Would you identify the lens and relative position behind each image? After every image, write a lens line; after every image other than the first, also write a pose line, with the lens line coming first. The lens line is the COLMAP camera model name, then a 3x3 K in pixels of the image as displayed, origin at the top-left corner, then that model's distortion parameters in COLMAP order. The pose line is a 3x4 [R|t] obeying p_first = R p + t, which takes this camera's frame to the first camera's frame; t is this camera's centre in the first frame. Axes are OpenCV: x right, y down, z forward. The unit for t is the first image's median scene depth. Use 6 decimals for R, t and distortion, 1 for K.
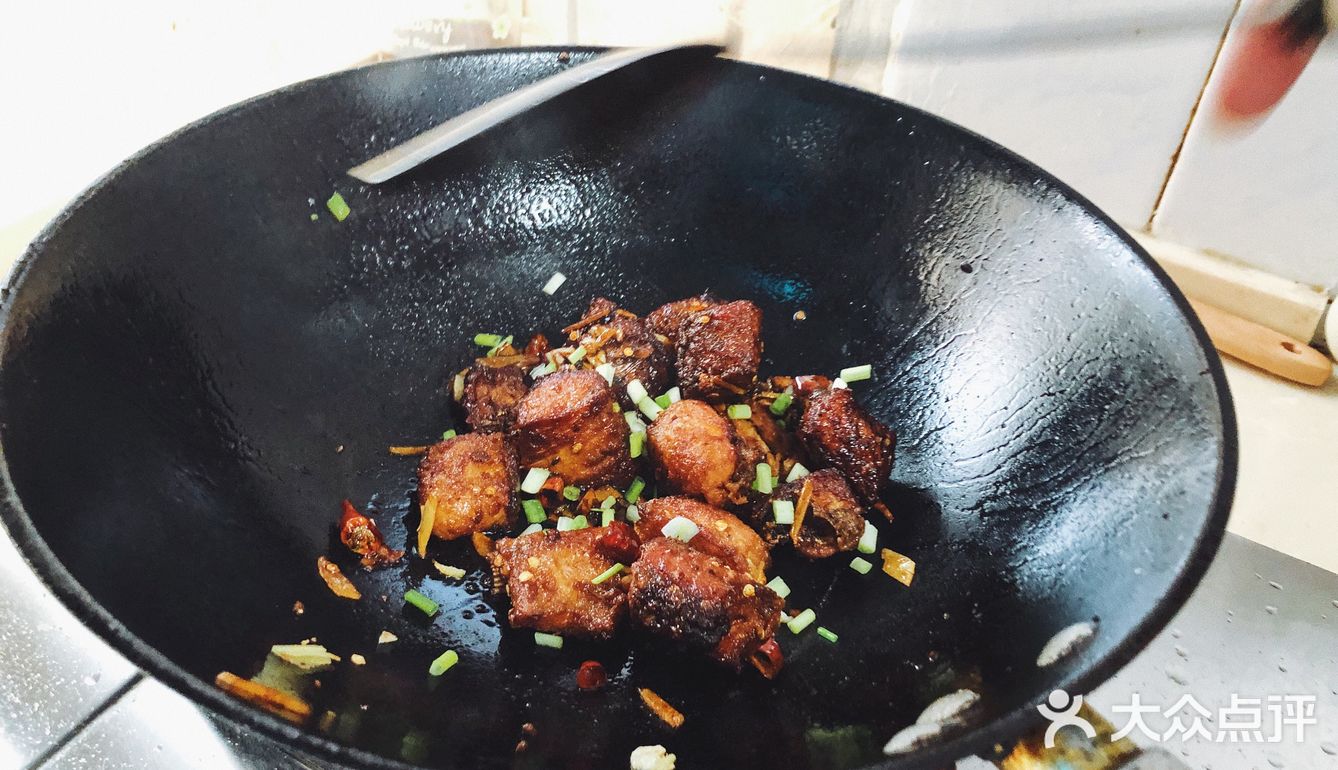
lens RADIAL K [[1208.4, 0, 668.9], [0, 1208.4, 340.5], [0, 0, 1]] dist [0.011691, -0.014242]
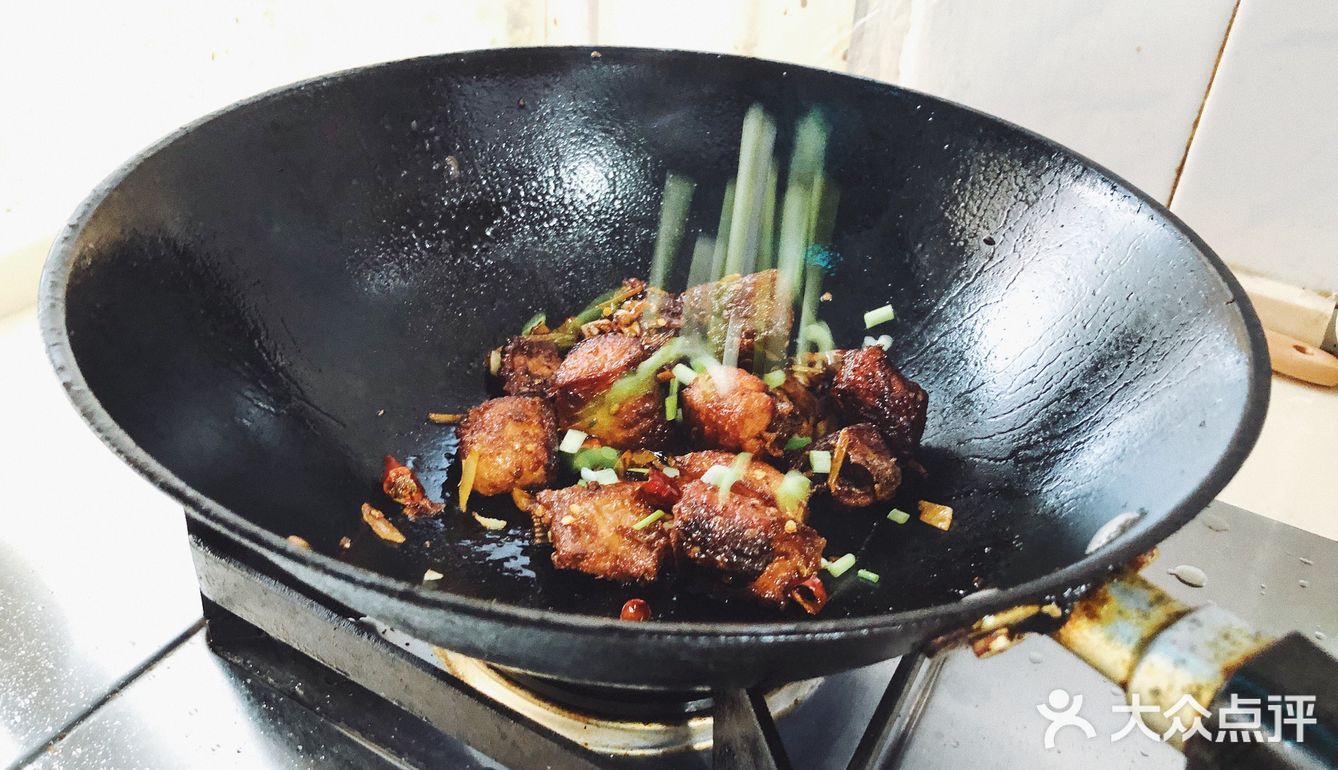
lens RADIAL K [[1208.4, 0, 668.9], [0, 1208.4, 340.5], [0, 0, 1]] dist [0.011691, -0.014242]
pose [[0.999960, -0.007216, 0.005247, -0.036217], [0.007723, 0.994521, -0.104248, 0.142723], [-0.004466, 0.104284, 0.994538, -0.017663]]
